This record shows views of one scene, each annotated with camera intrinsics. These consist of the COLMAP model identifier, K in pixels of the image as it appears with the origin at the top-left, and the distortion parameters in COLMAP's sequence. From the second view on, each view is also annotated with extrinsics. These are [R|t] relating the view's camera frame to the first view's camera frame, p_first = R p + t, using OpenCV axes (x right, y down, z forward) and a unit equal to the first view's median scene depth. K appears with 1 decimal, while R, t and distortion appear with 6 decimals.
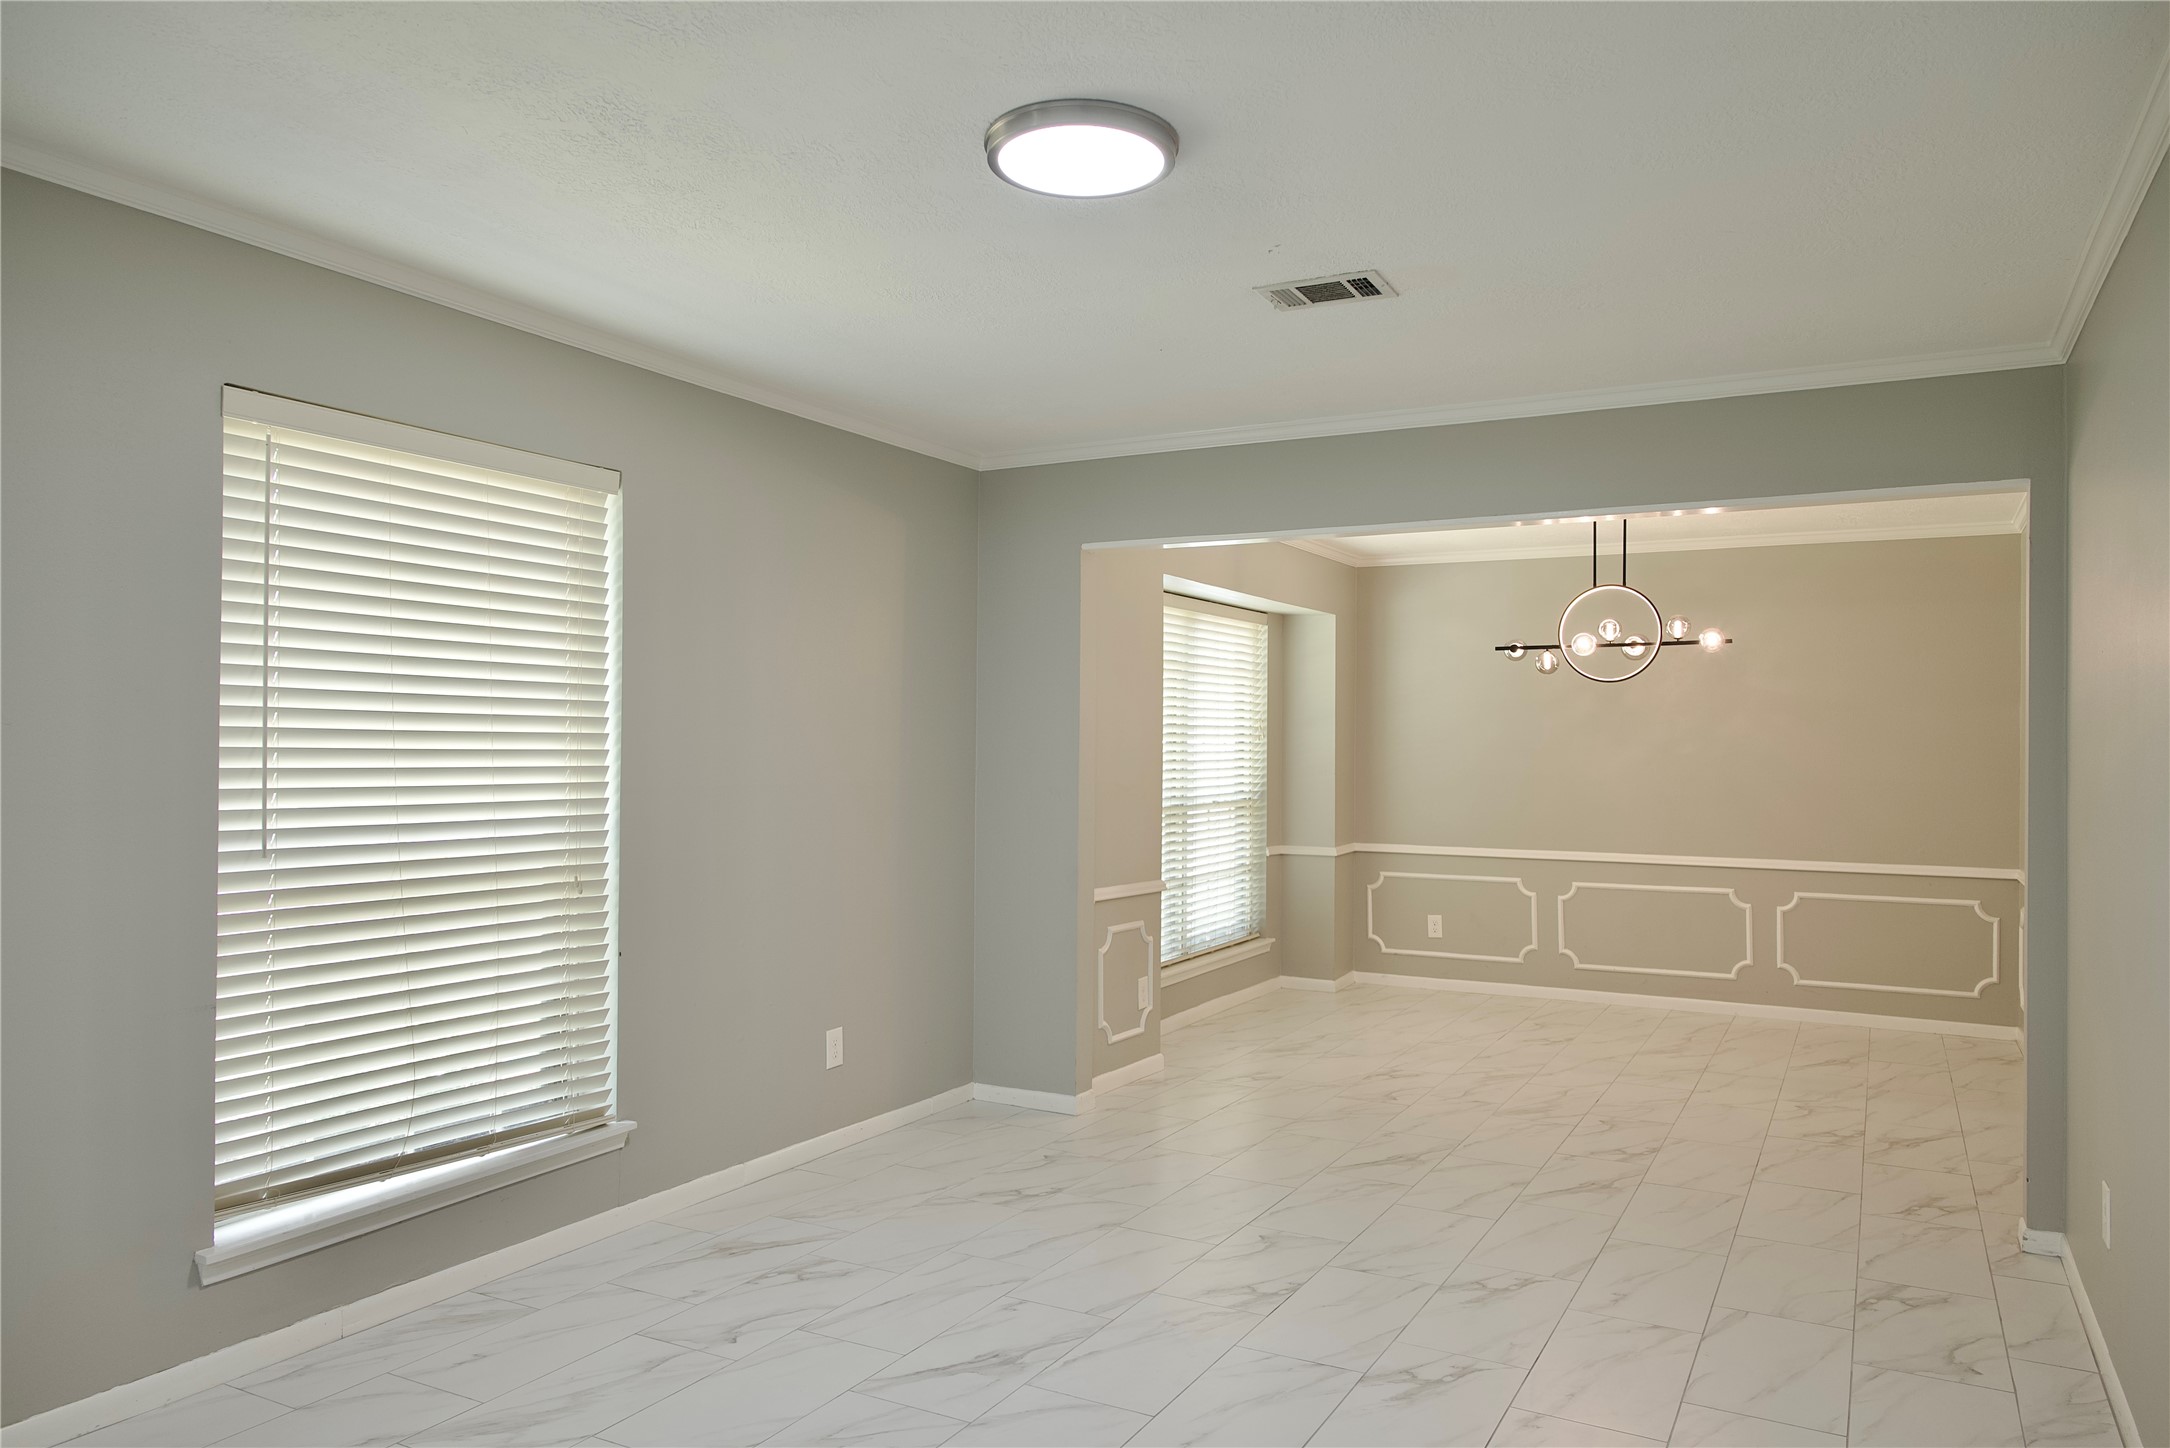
lens RADIAL K [[1466.1, 0, 1085.0], [0, 1466.1, 724.0], [0, 0, 1]] dist [-0.004148, 0.000694]
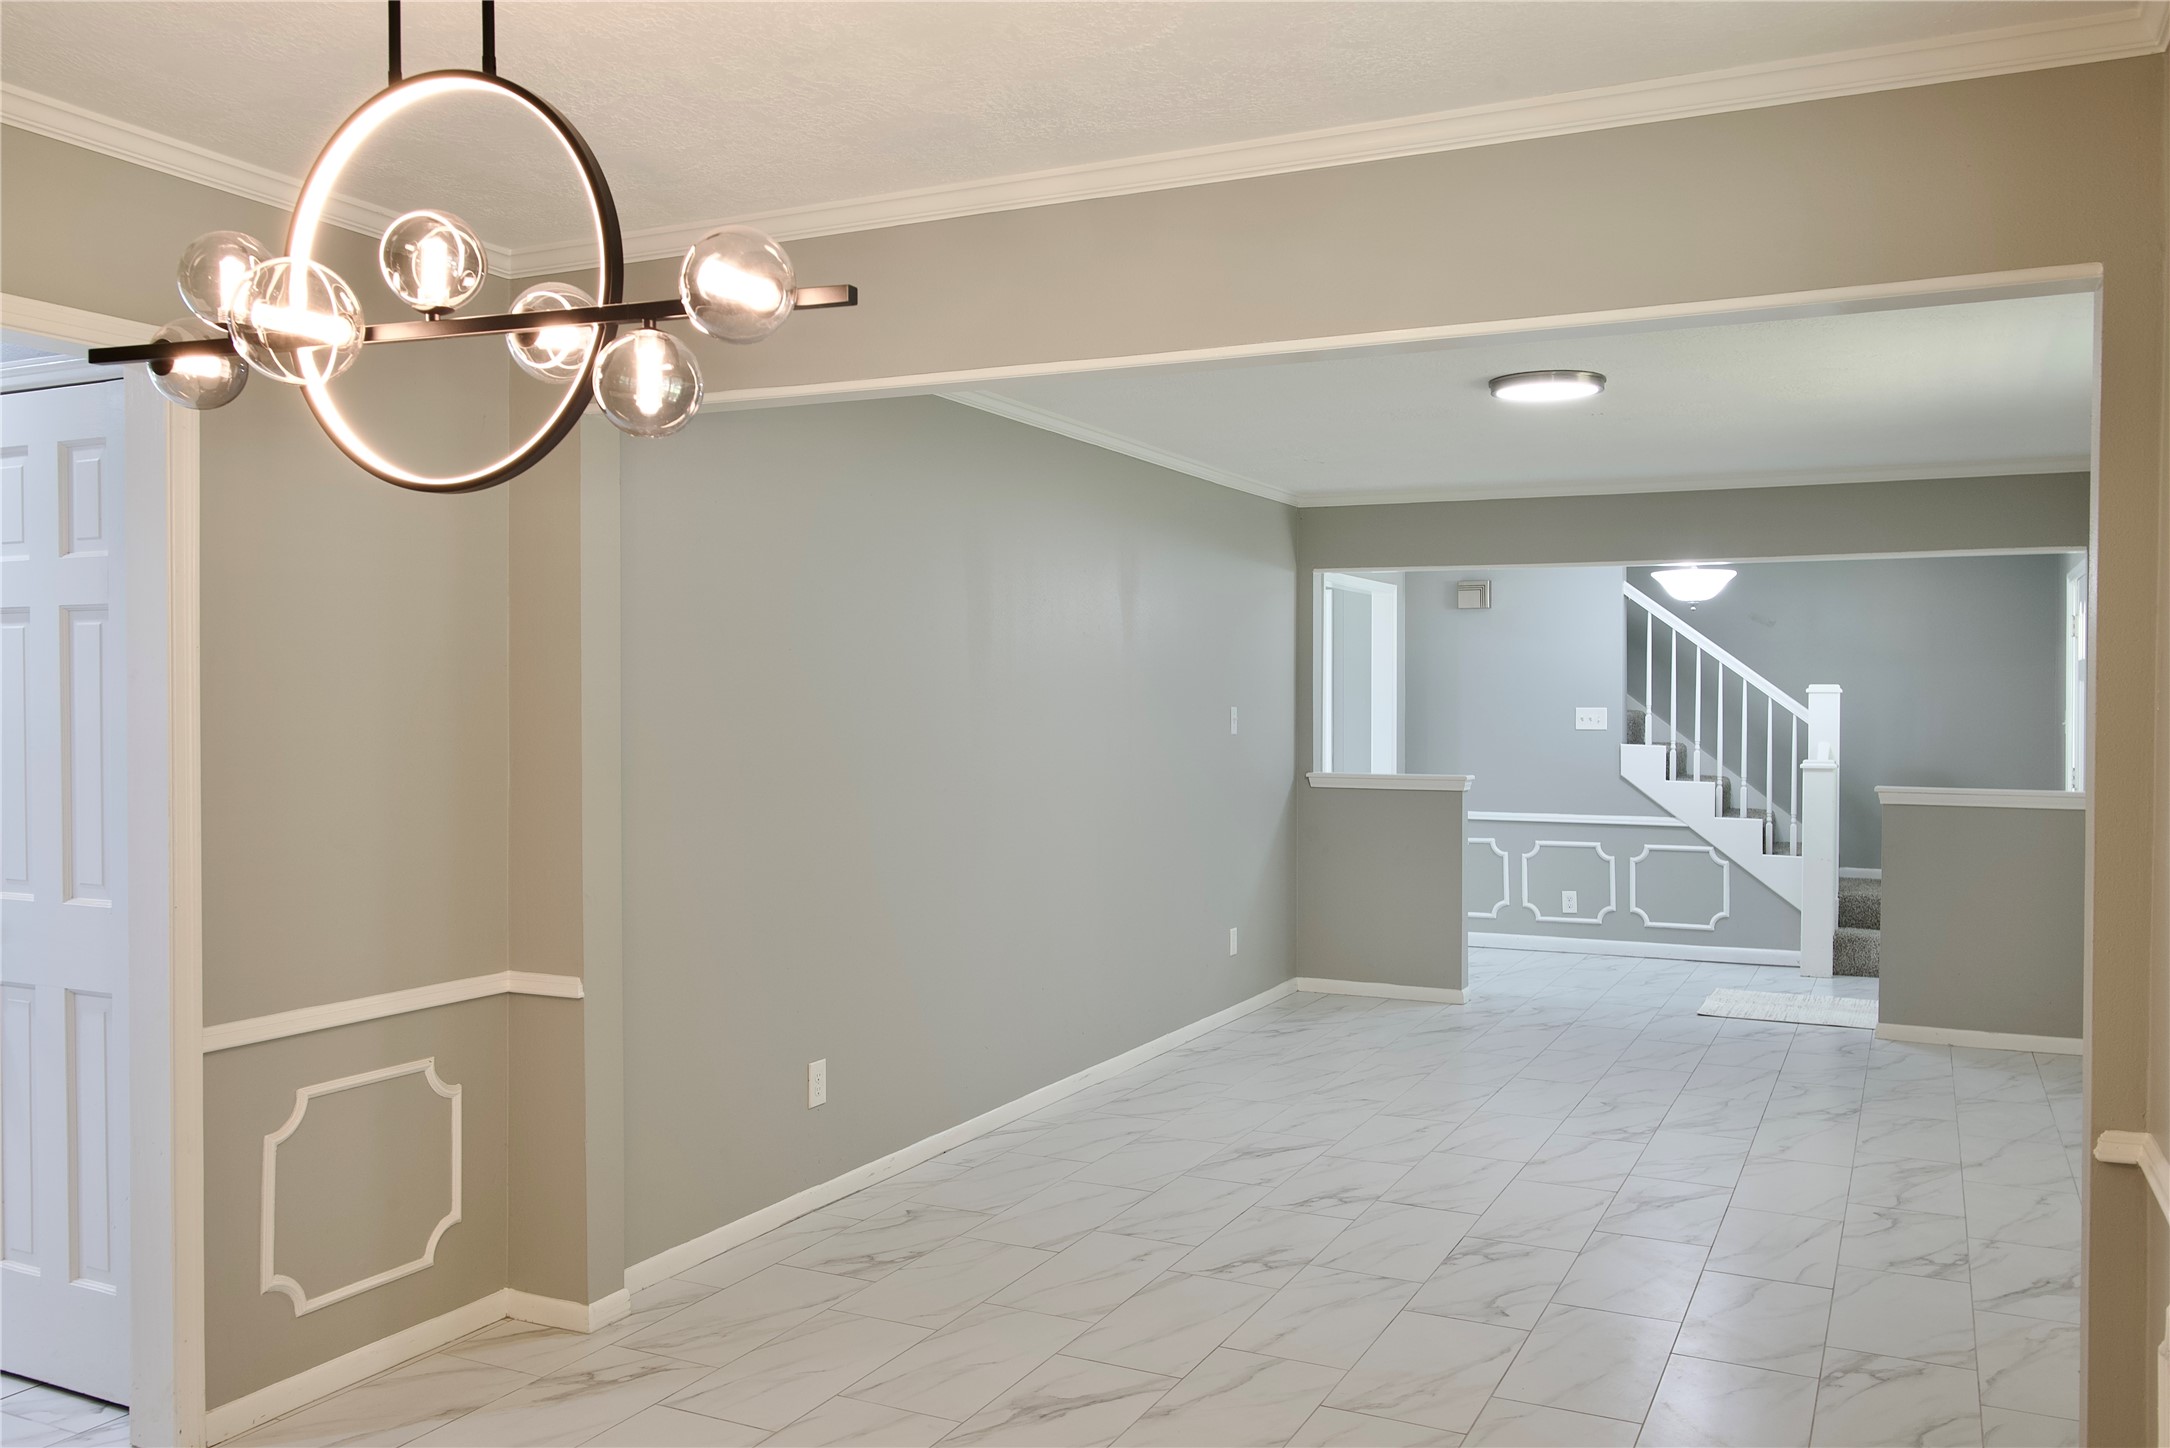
lens RADIAL K [[1730.0, 0, 1085.0], [0, 1730.0, 724.0], [0, 0, 1]] dist [-0.001853, -0.002984]
pose [[-0.998894, -0.012047, -0.045460, 0.452192], [-0.011881, 0.999922, -0.003918, 0.014291], [0.045504, -0.003373, -0.998958, 2.173526]]
